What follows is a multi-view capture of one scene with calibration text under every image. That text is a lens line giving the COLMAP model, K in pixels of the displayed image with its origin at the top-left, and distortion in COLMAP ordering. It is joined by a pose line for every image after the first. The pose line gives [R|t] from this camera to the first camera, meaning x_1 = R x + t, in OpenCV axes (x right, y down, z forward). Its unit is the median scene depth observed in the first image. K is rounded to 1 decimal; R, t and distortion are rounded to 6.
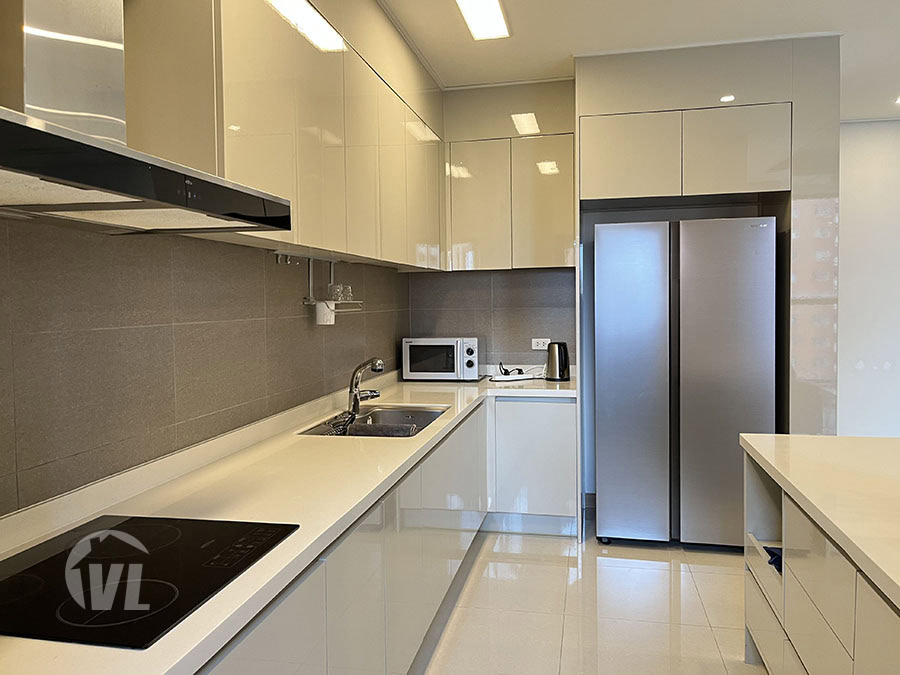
lens RADIAL K [[695.3, 0, 450.0], [0, 695.3, 337.5], [0, 0, 1]] dist [0.045323, -0.001099]
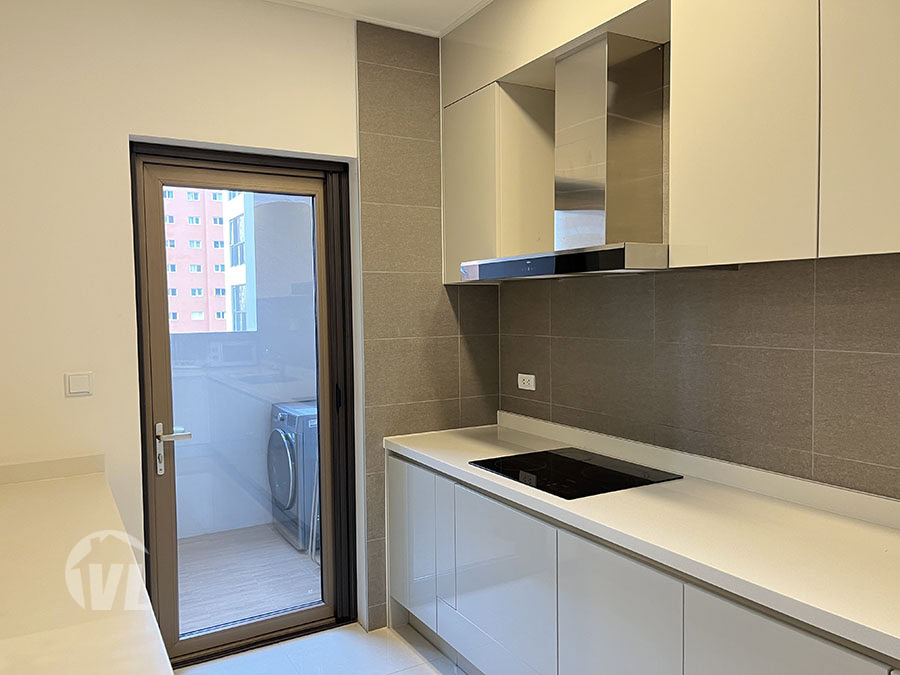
lens RADIAL K [[695.3, 0, 450.0], [0, 695.3, 337.5], [0, 0, 1]] dist [0.045323, -0.001099]
pose [[-0.747703, 0.053434, -0.661880, 0.650600], [-0.013120, 0.995374, 0.095178, -0.127080], [0.663904, 0.079849, -0.743543, 1.451033]]
